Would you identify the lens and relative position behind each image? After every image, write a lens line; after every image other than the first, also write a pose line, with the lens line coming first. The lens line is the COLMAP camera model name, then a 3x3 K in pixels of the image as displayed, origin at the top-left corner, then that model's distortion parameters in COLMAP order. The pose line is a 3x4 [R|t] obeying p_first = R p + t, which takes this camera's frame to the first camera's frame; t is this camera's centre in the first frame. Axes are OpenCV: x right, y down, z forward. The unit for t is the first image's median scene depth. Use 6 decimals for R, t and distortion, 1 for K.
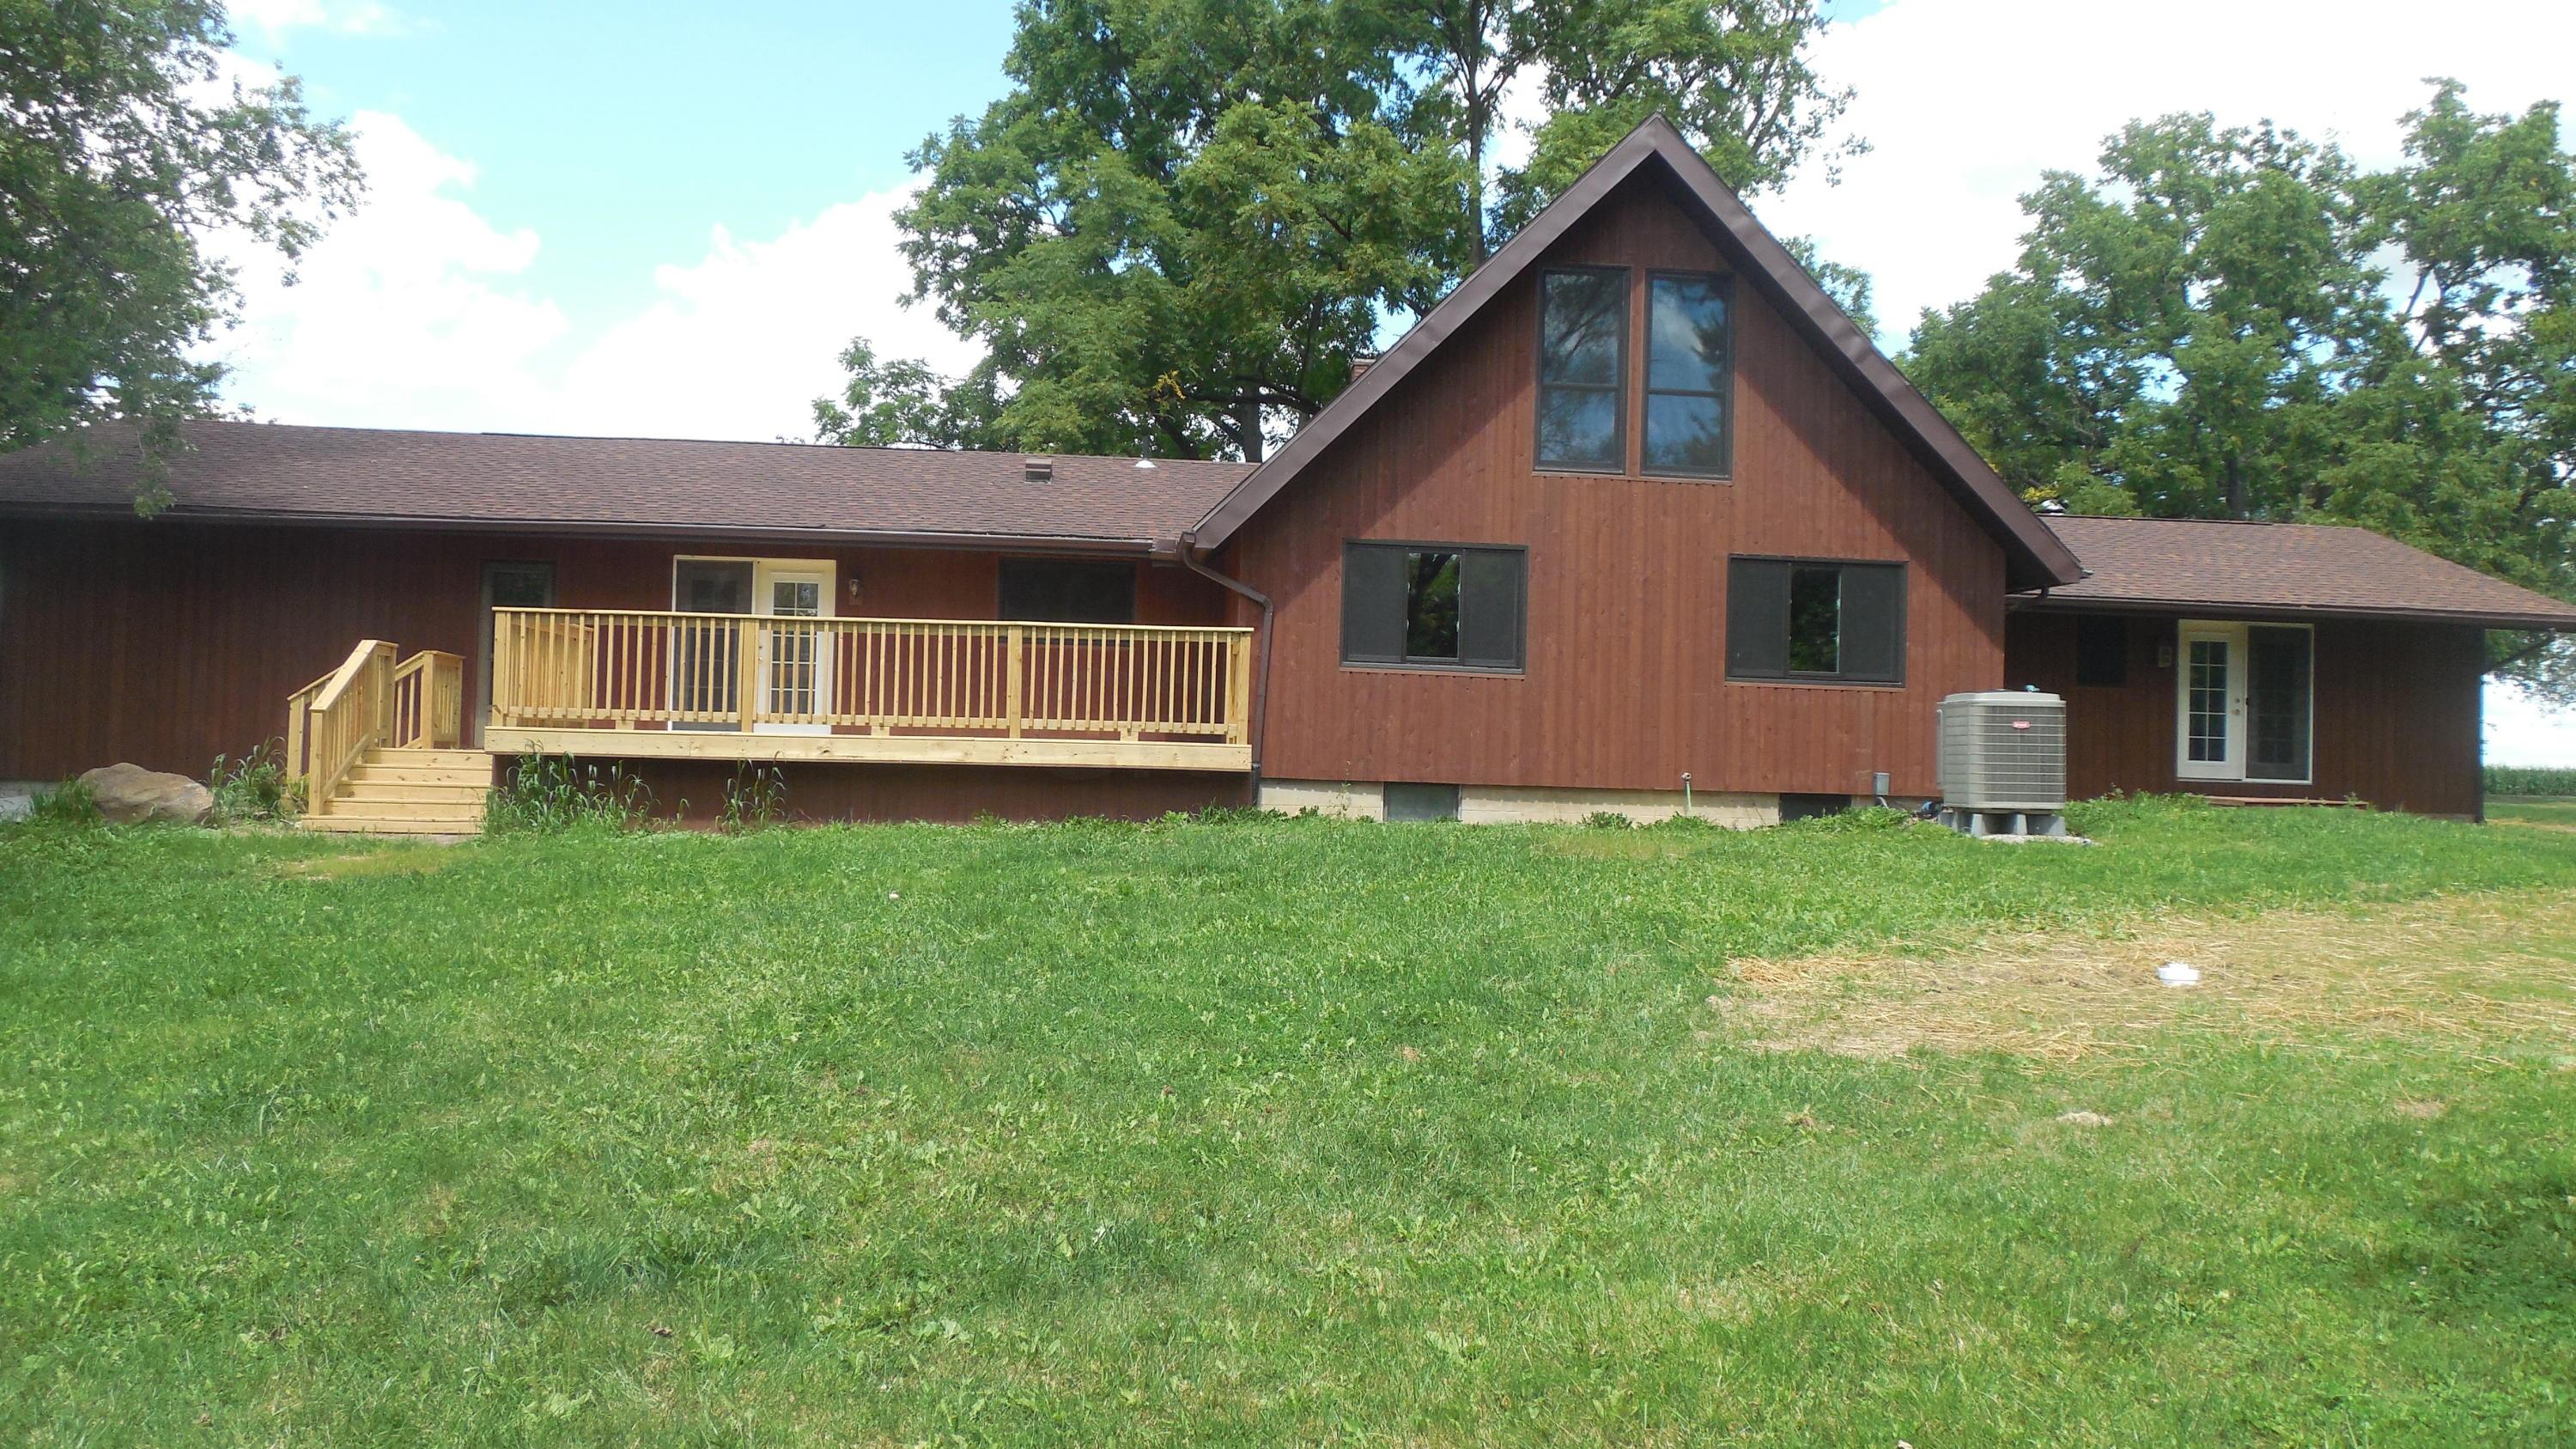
lens RADIAL K [[1941.0, 0, 1291.9], [0, 1941.0, 733.0], [0, 0, 1]] dist [-0.013337, -0.017030]
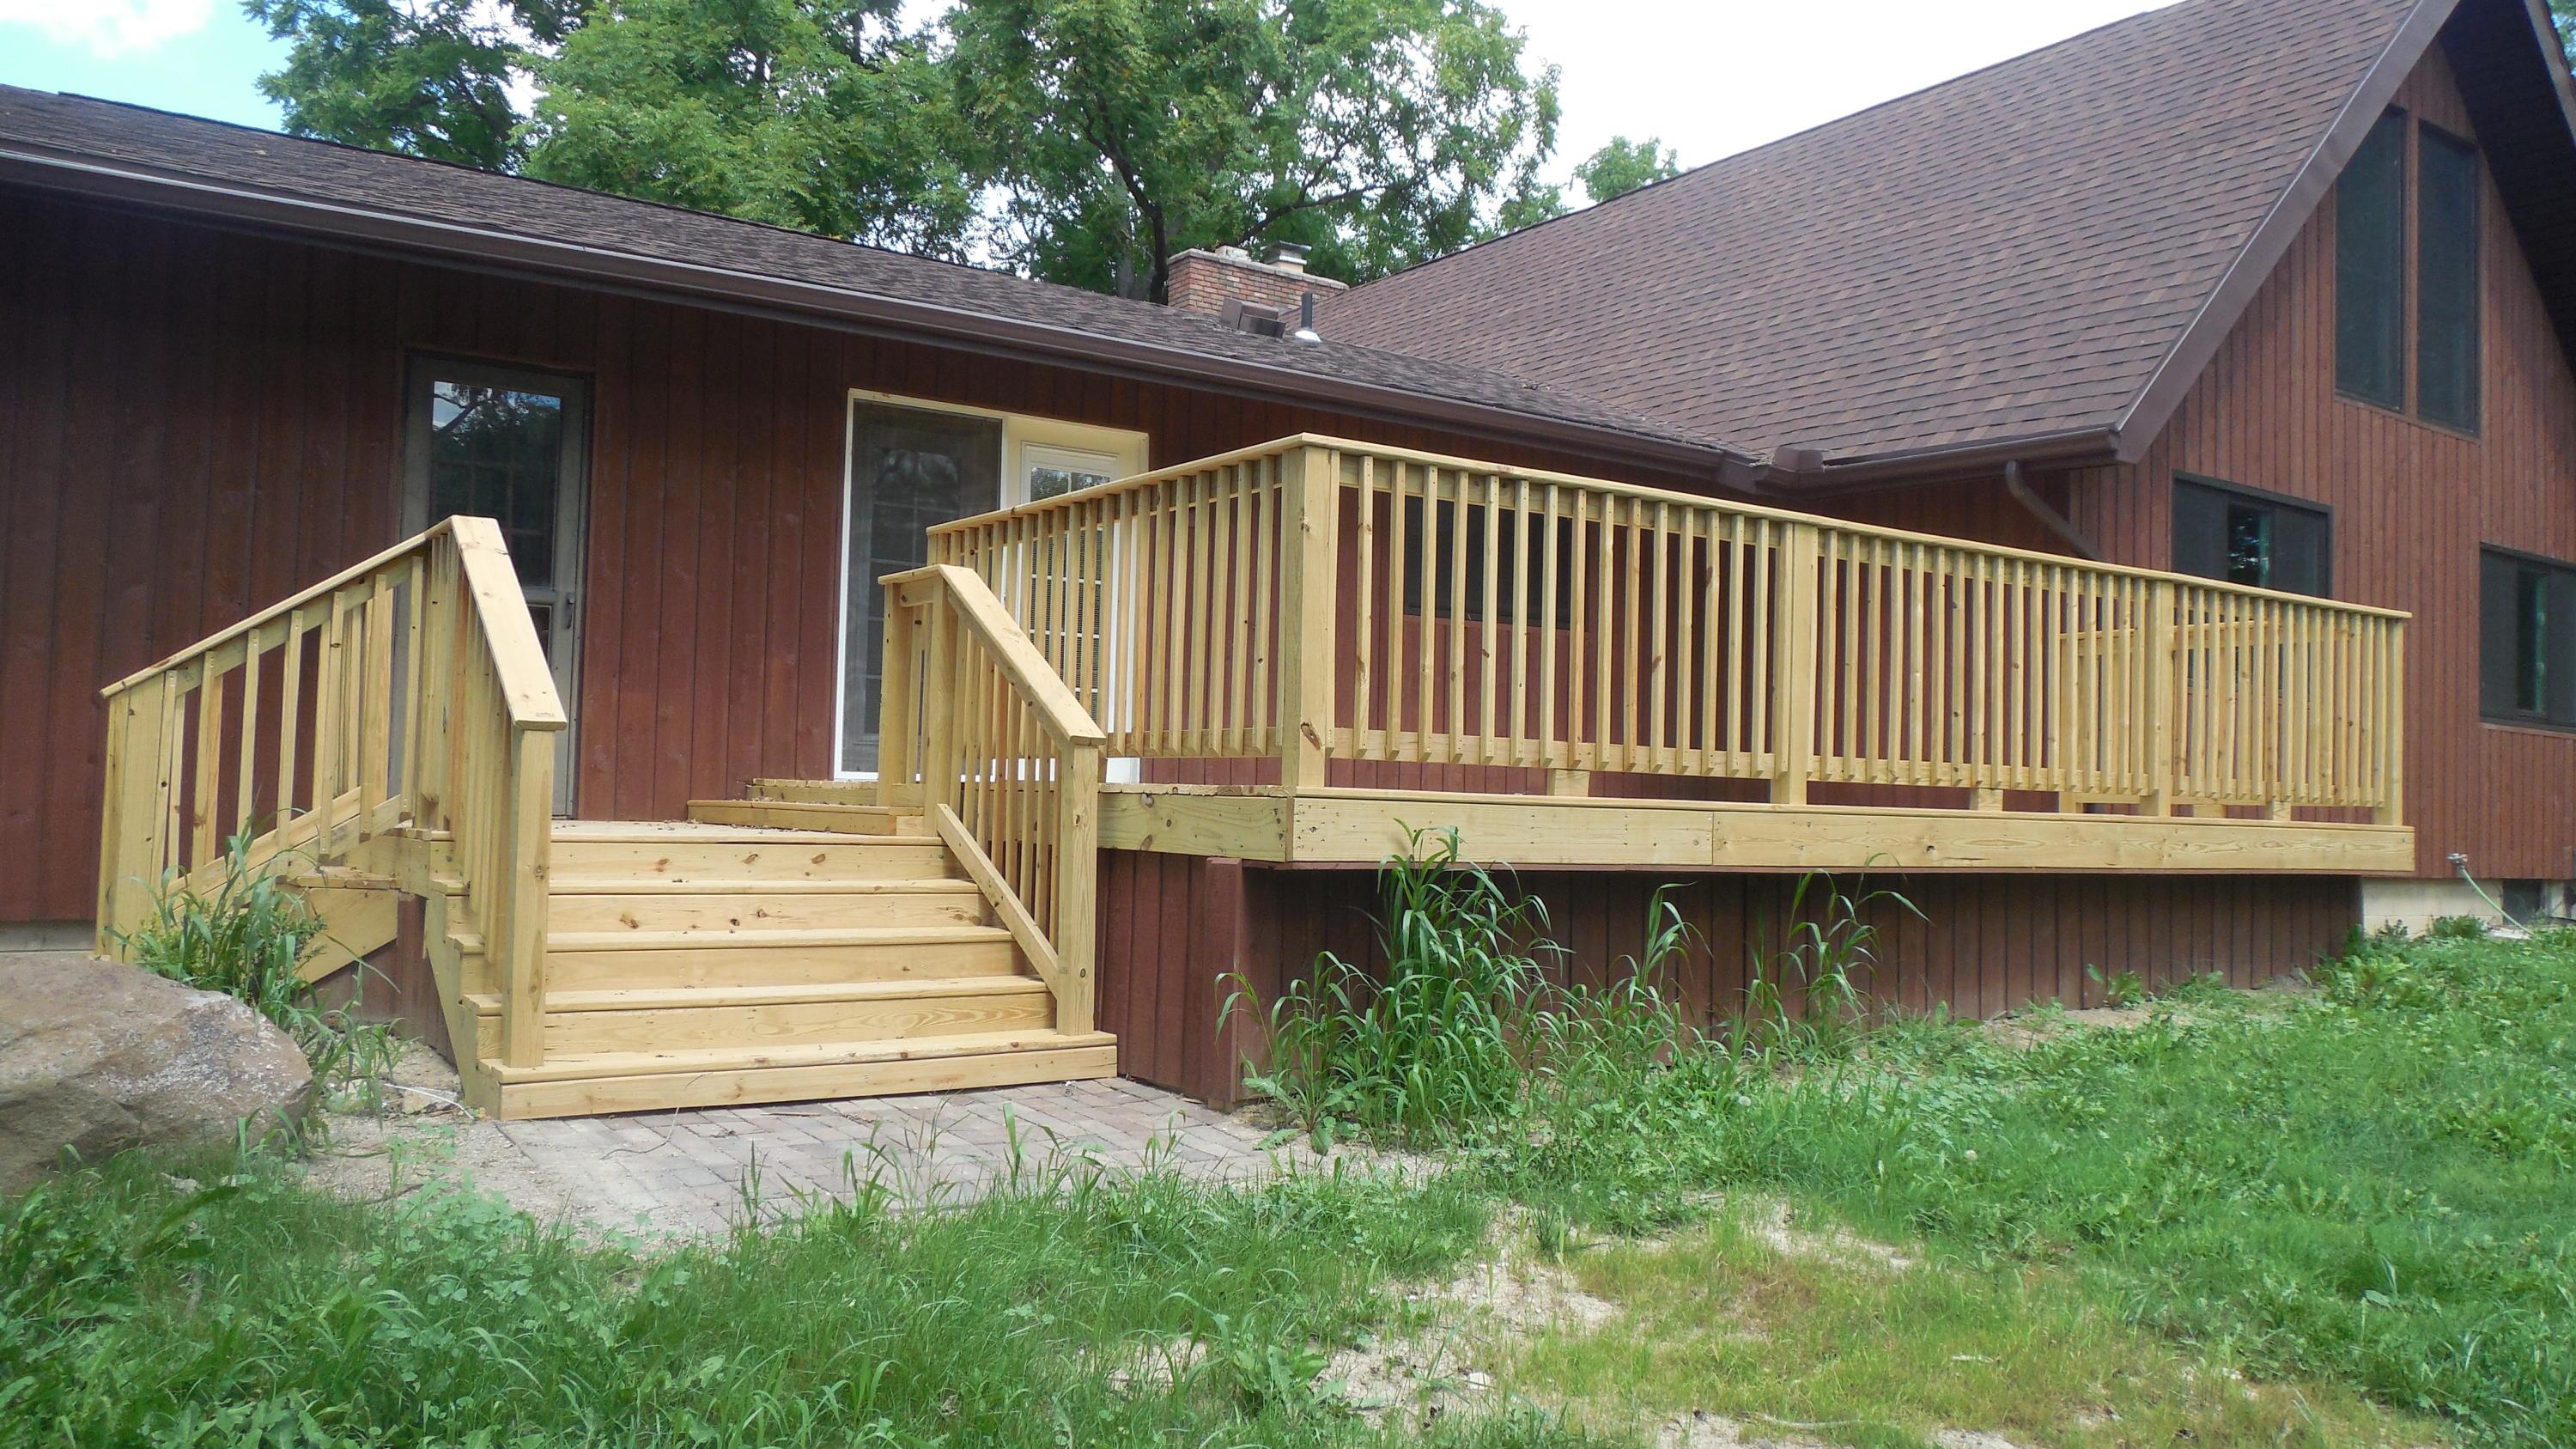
lens RADIAL K [[1941.0, 0, 1287.1], [0, 1941.0, 724.8], [0, 0, 1]] dist [-0.013337, -0.017030]
pose [[0.877377, 0.023798, 0.479211, -0.642961], [-0.022988, 0.999707, -0.007557, -0.012598], [-0.479251, -0.004386, 0.877667, 0.764303]]
